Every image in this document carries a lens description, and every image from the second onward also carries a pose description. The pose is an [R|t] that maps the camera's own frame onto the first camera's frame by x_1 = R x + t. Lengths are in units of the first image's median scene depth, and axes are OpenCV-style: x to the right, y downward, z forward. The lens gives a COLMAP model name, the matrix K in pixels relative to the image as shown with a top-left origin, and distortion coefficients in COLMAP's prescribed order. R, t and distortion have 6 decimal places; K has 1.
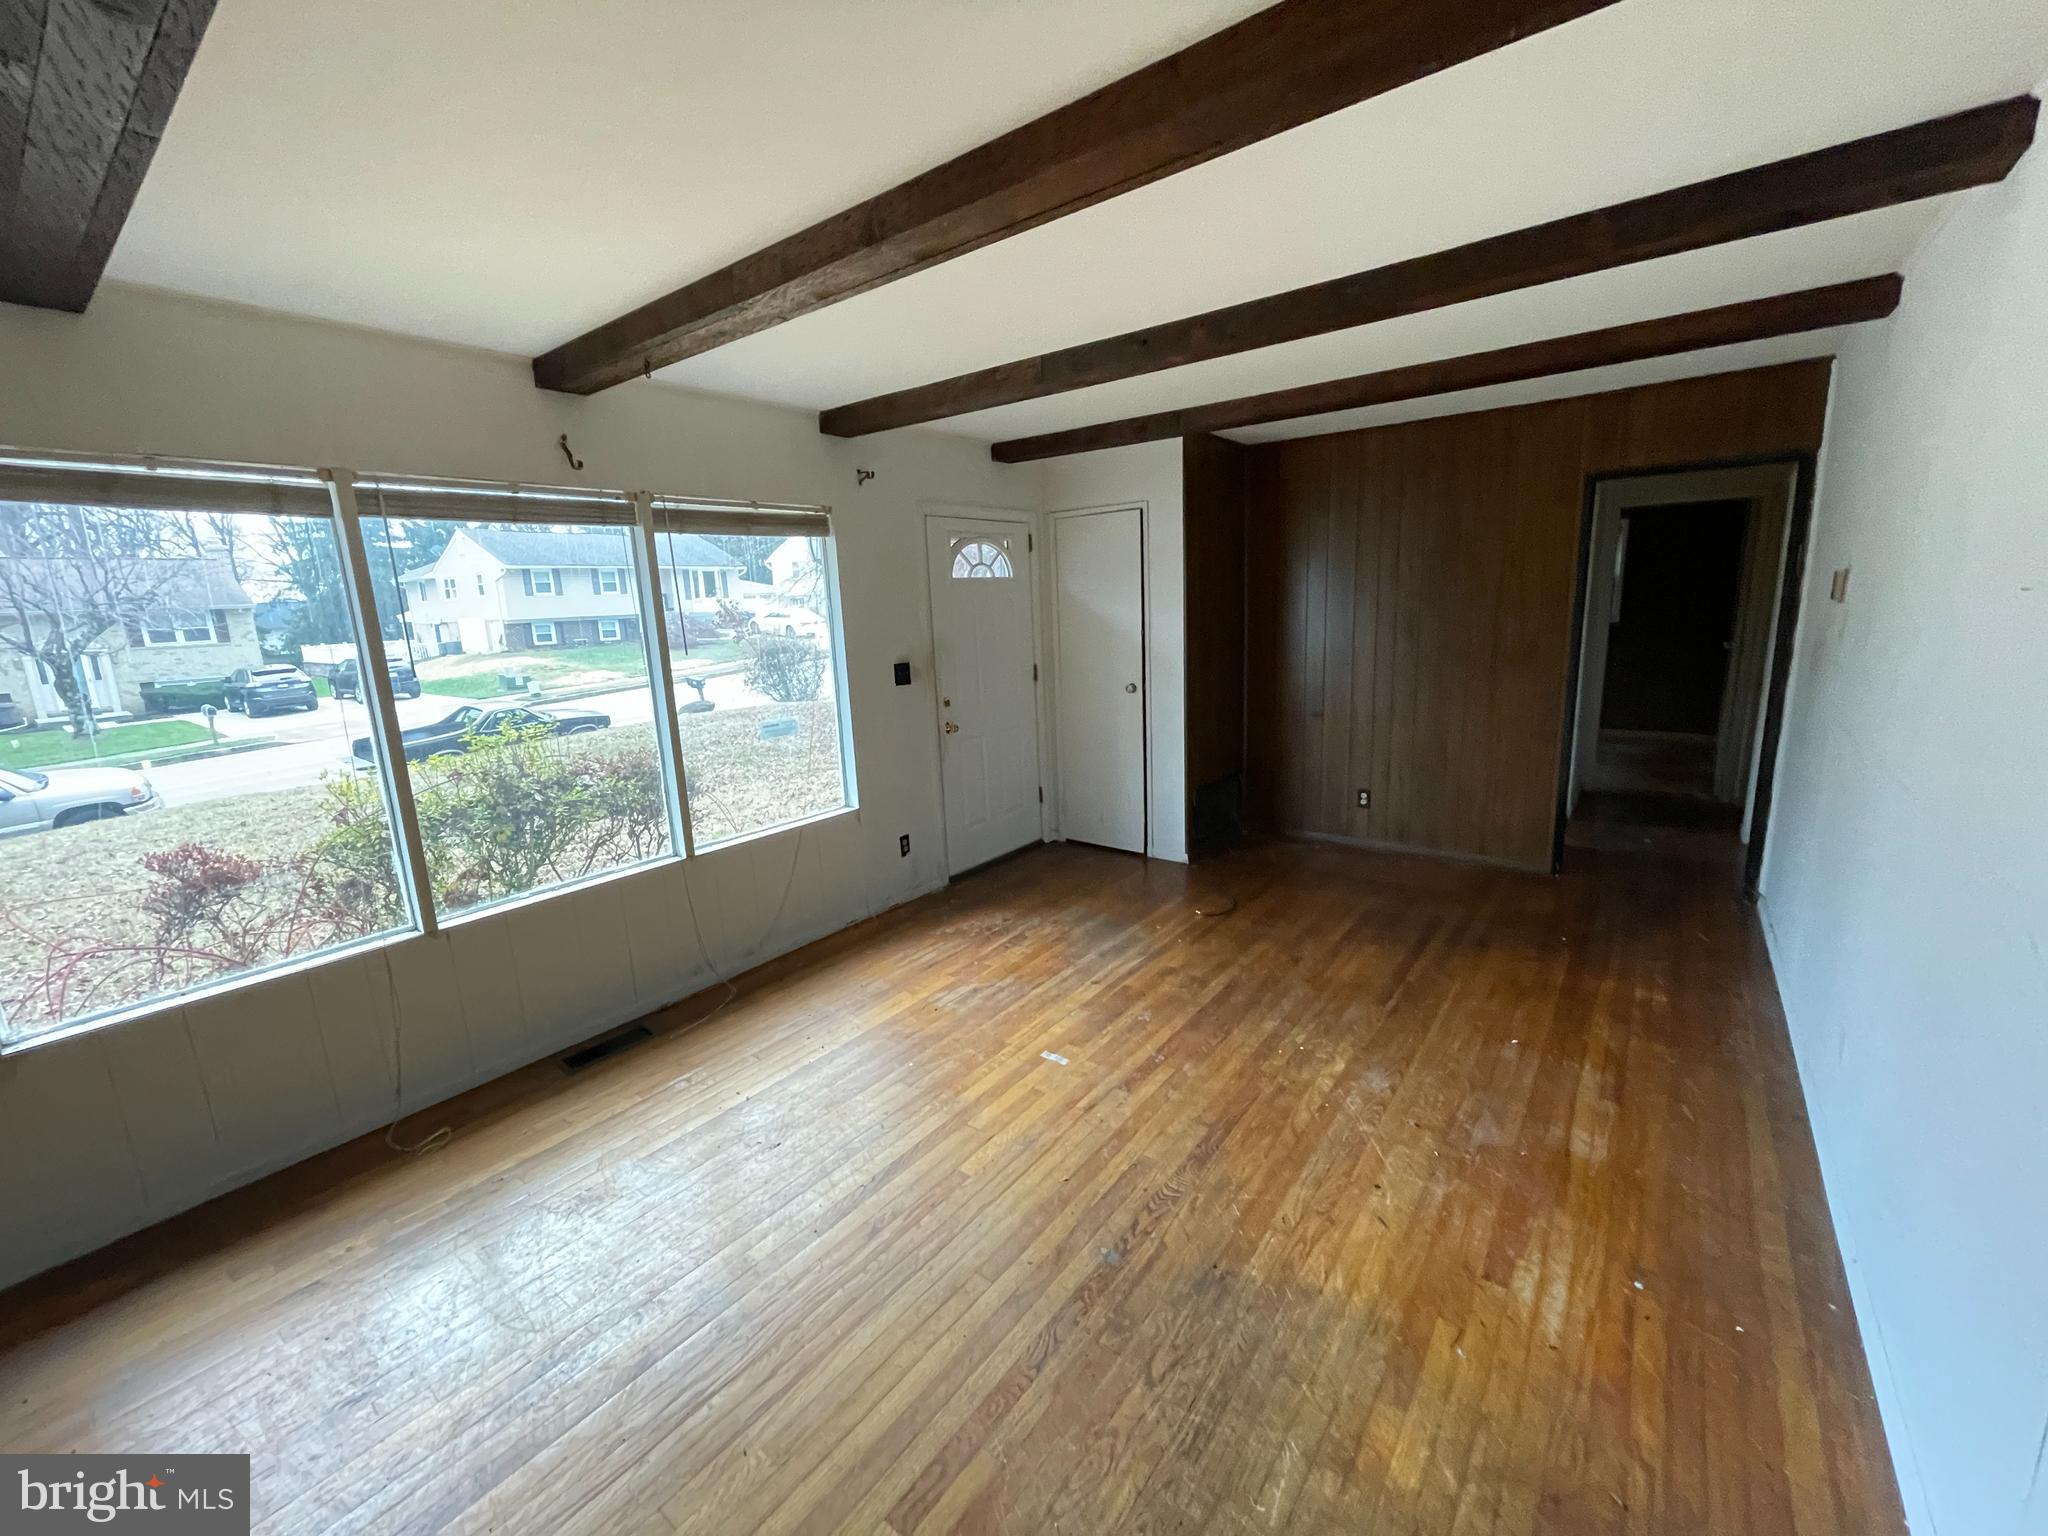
lens RADIAL K [[826.5, 0, 1024.0], [0, 826.5, 768.0], [0, 0, 1]] dist [-0.003495, -0.000480]
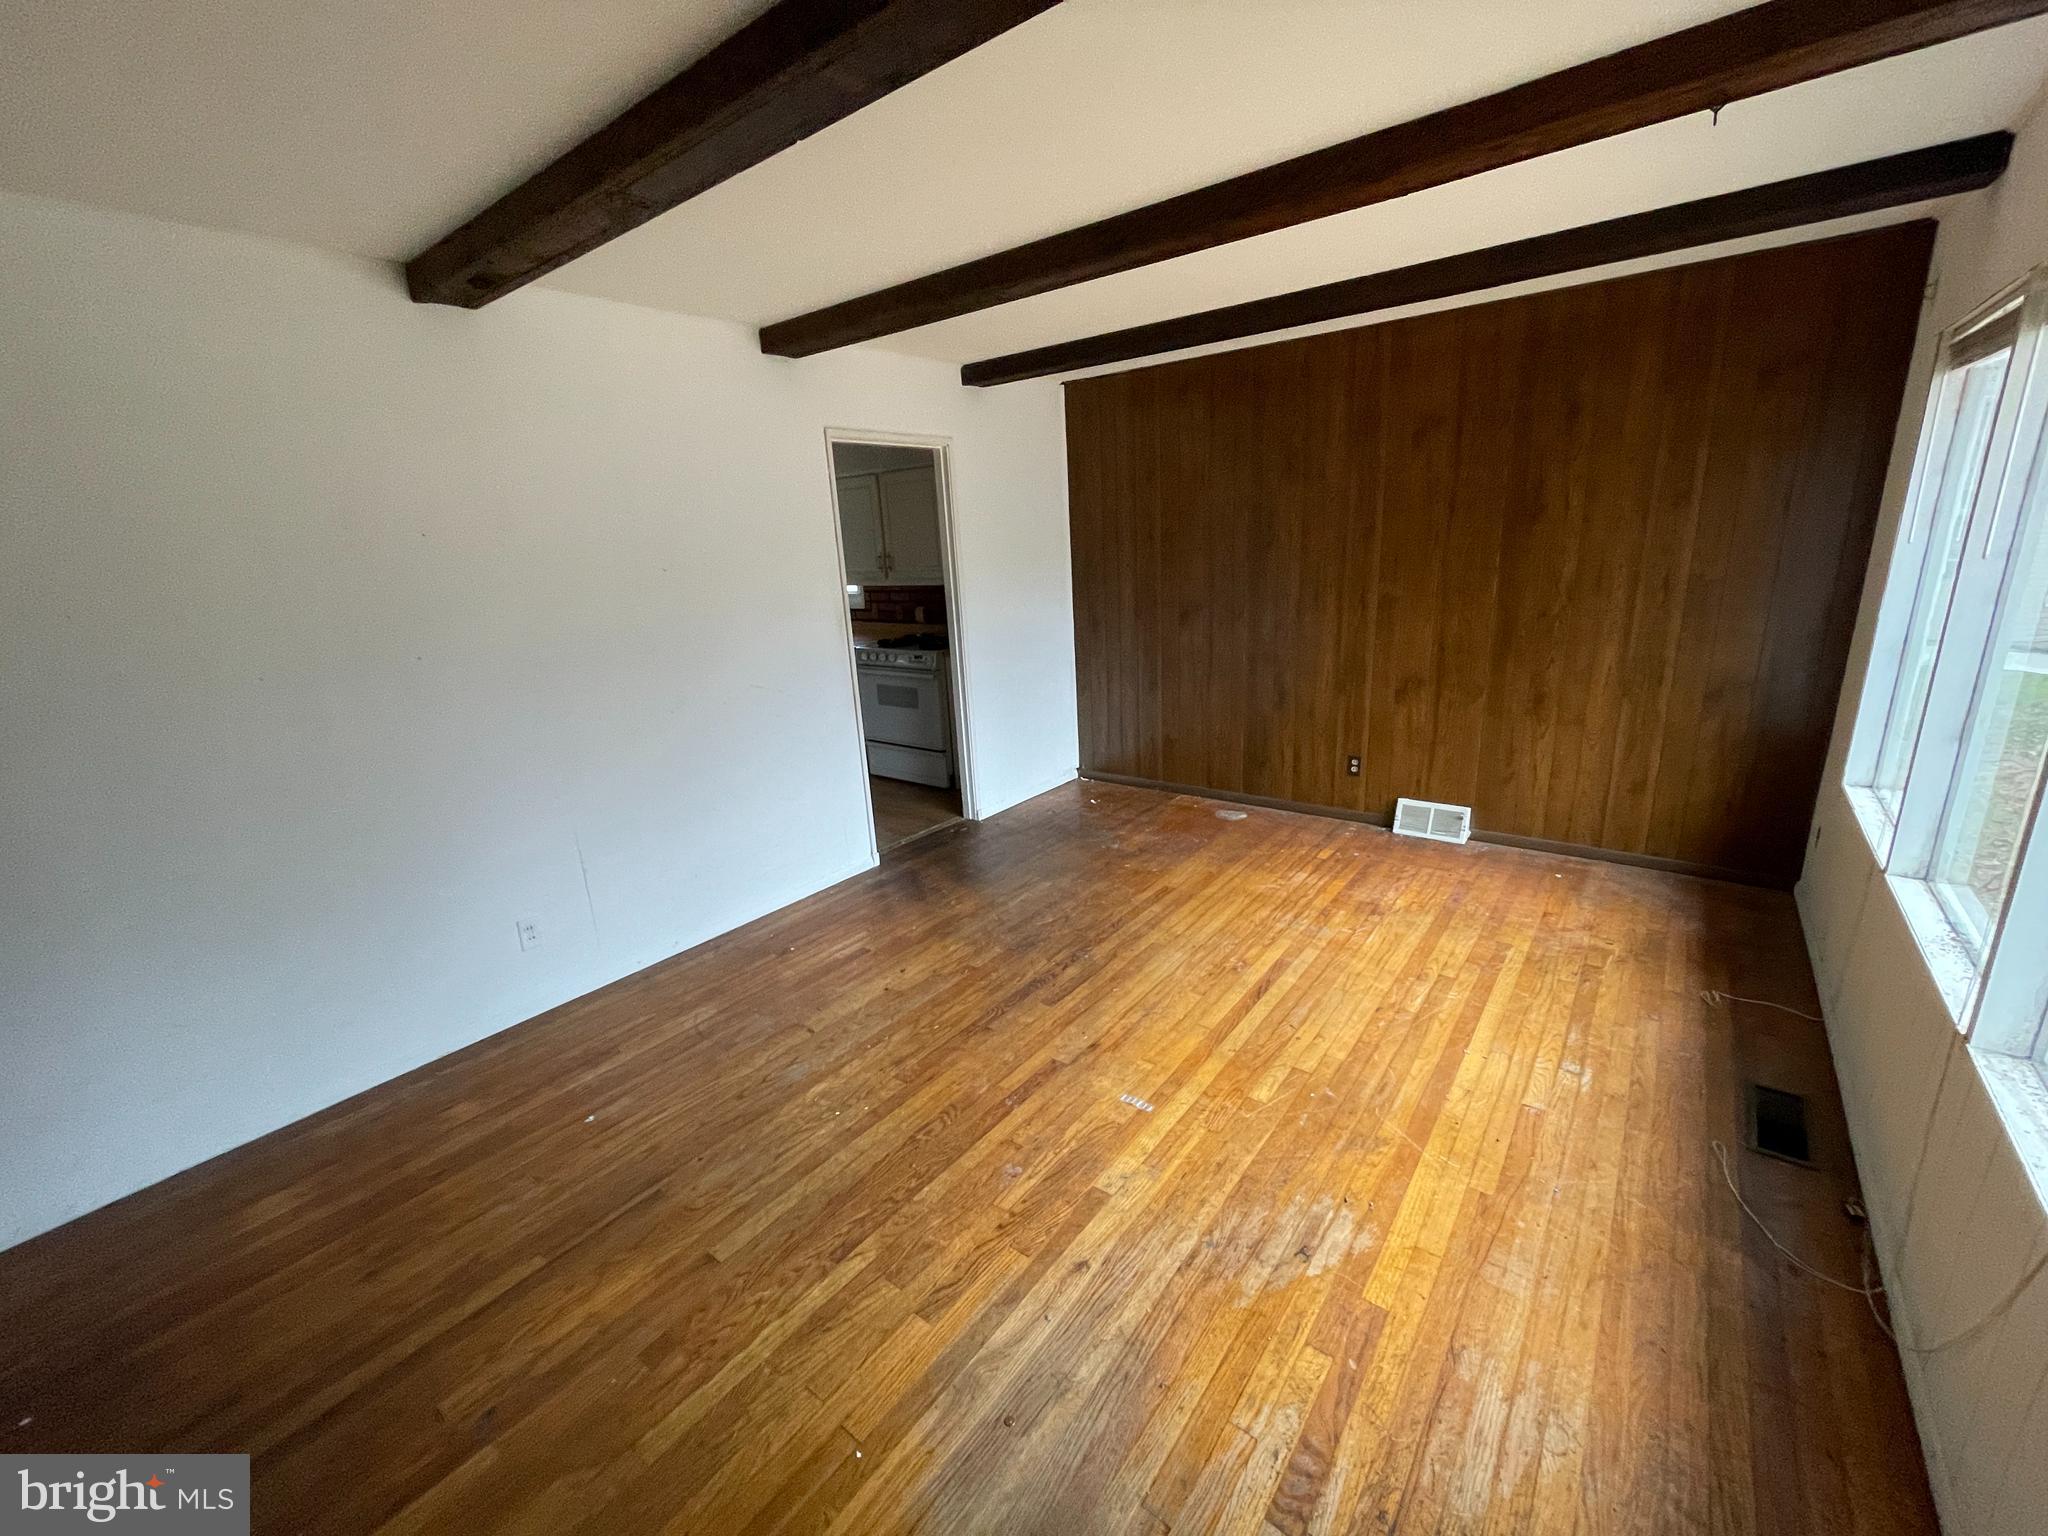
lens RADIAL K [[826.5, 0, 1024.0], [0, 826.5, 768.0], [0, 0, 1]] dist [-0.003495, -0.000480]
pose [[-0.995549, 0.088112, 0.033457, 0.093993], [0.093644, 0.884521, 0.457005, -0.333738], [0.010674, 0.458104, -0.888835, 1.605982]]
